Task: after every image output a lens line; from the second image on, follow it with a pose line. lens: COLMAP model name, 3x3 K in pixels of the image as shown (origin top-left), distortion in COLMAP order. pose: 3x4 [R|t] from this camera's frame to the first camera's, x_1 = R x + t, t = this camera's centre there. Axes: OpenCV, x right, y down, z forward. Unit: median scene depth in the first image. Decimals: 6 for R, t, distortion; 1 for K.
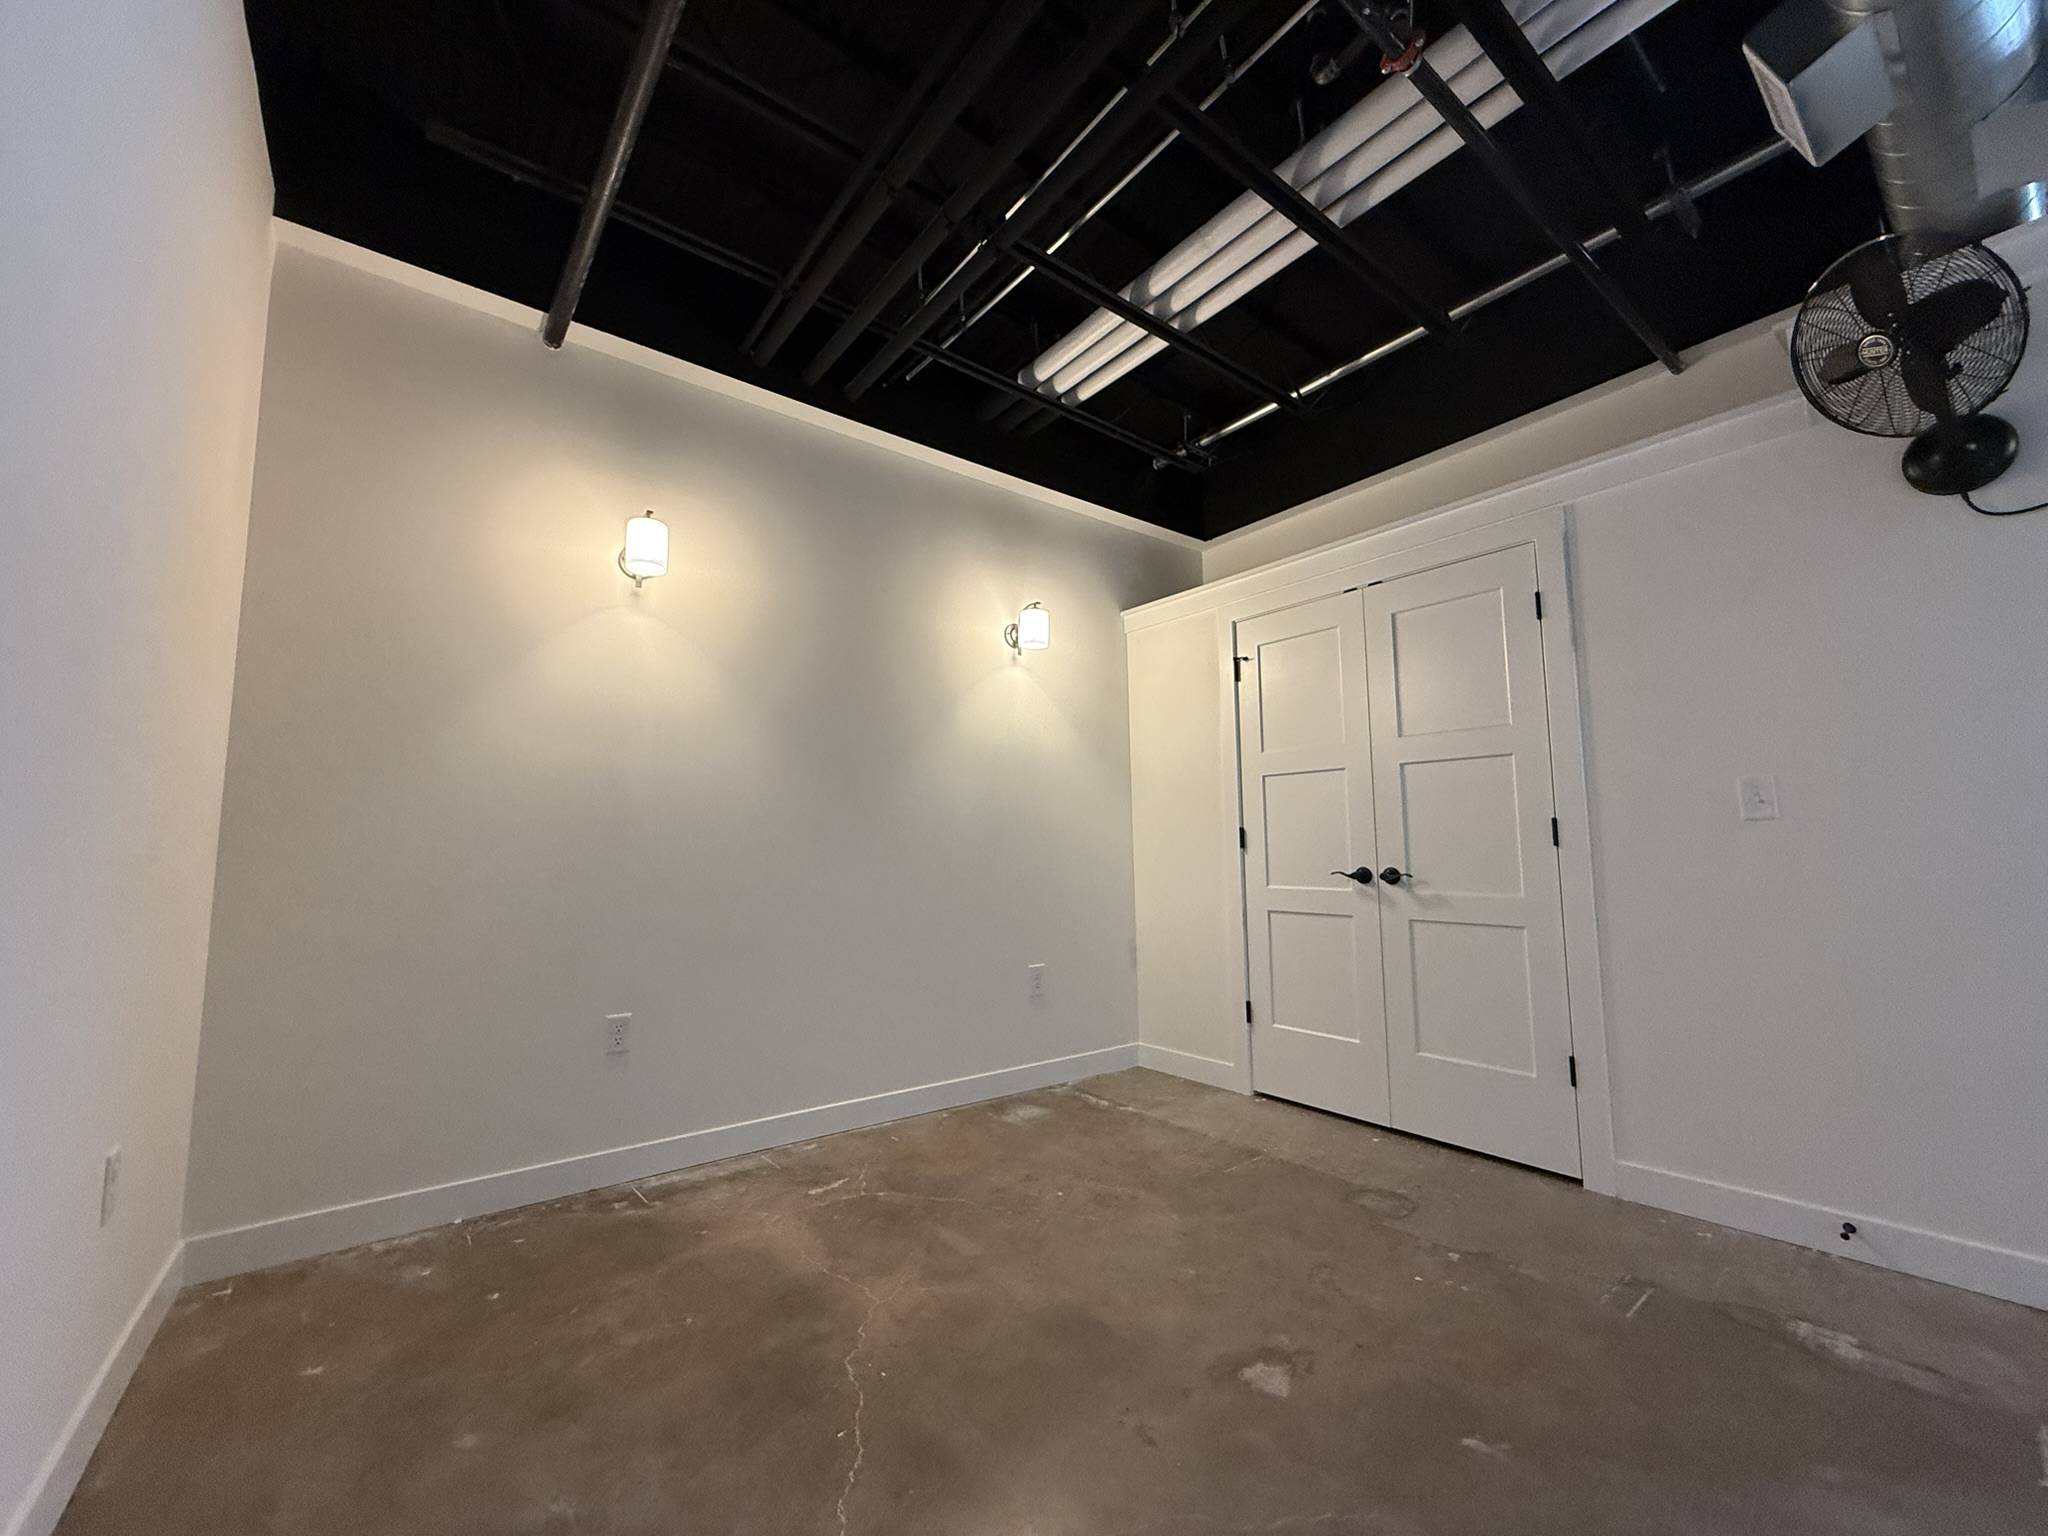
lens RADIAL K [[818.0, 0, 1024.0], [0, 818.0, 768.0], [0, 0, 1]] dist [-0.003189, -0.000173]
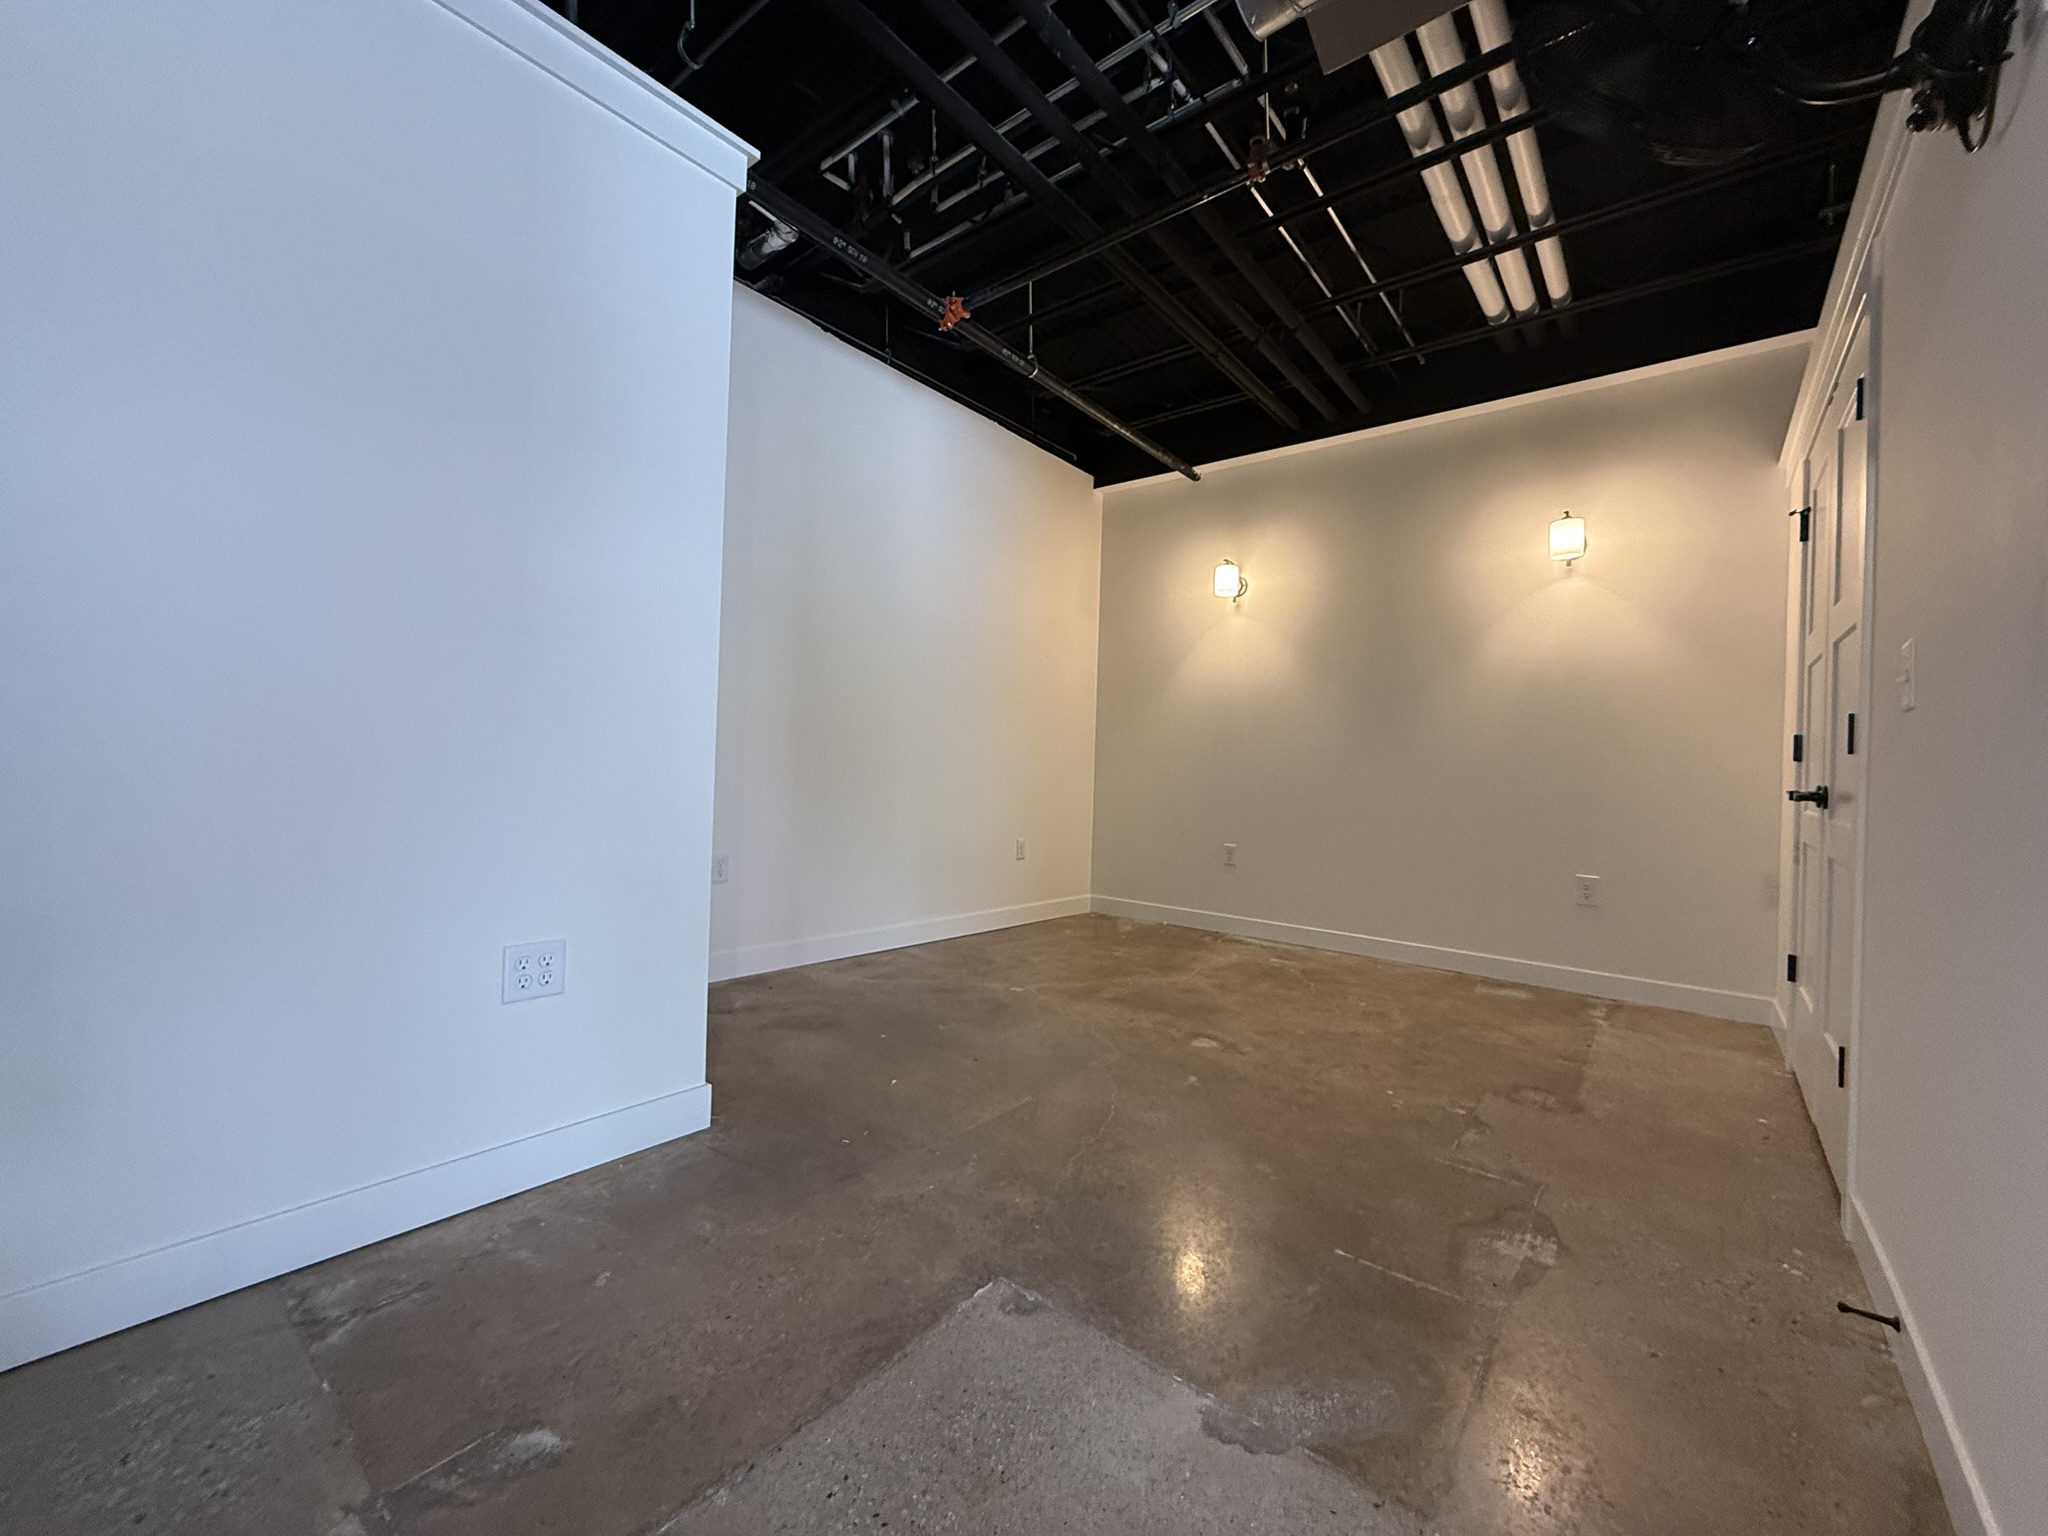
lens RADIAL K [[818.0, 0, 1024.0], [0, 818.0, 768.0], [0, 0, 1]] dist [-0.003189, -0.000173]
pose [[0.241064, 0.026744, -0.970141, 1.519515], [0.072802, 0.996305, 0.045555, 0.021352], [0.967775, -0.081610, 0.238226, 0.178815]]
